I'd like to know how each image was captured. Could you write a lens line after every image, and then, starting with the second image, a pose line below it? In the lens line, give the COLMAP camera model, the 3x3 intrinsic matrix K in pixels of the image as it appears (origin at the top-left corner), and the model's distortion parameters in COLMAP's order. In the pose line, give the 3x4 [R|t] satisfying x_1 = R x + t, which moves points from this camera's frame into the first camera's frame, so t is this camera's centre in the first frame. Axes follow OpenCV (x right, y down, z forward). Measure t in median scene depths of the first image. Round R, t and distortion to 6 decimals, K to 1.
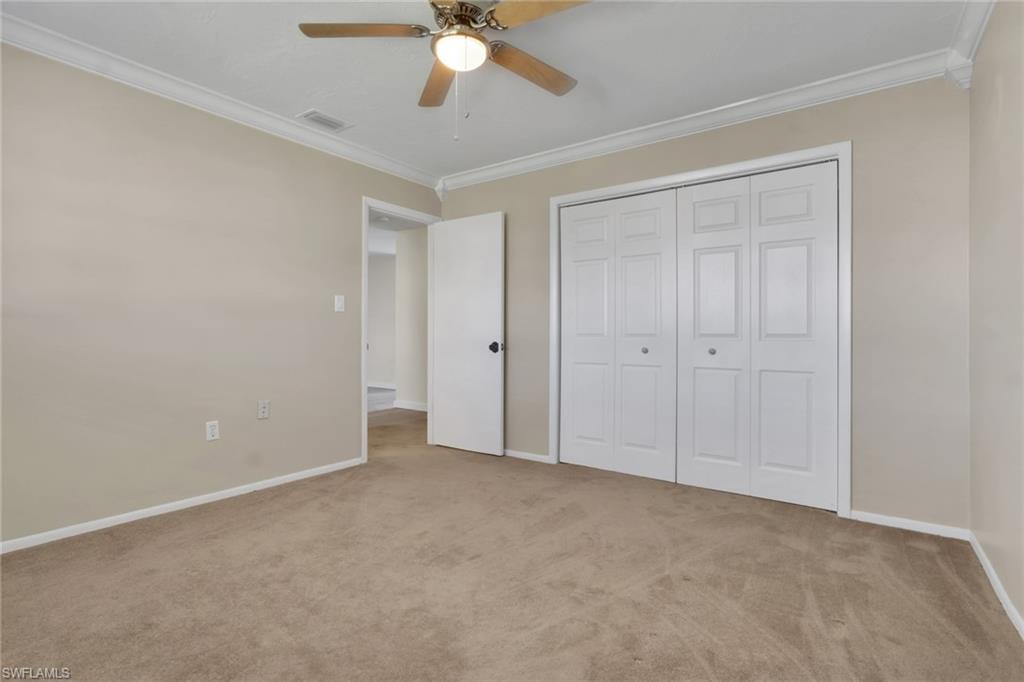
lens RADIAL K [[490.0, 0, 512.0], [0, 490.0, 341.0], [0, 0, 1]] dist [-0.000625, -0.000089]
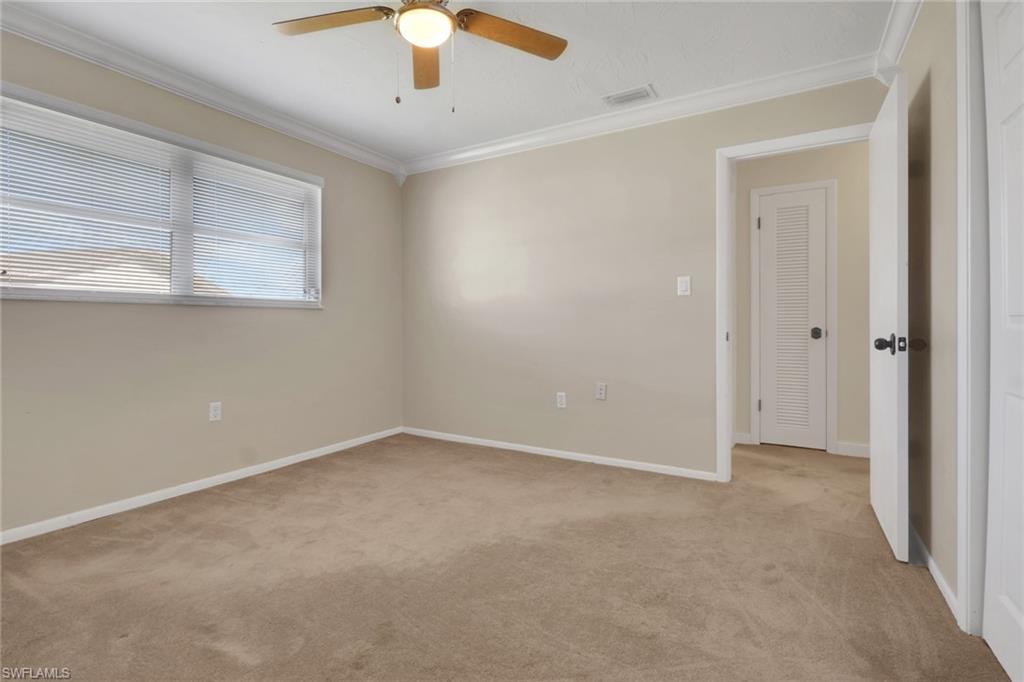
lens RADIAL K [[496.4, 0, 510.2], [0, 496.4, 328.1], [0, 0, 1]] dist [-0.000061, -0.000158]
pose [[0.077684, 0.002407, -0.996975, 0.572818], [-0.011052, 0.999938, 0.001553, 0.001188], [0.996917, 0.010898, 0.077705, 0.712245]]
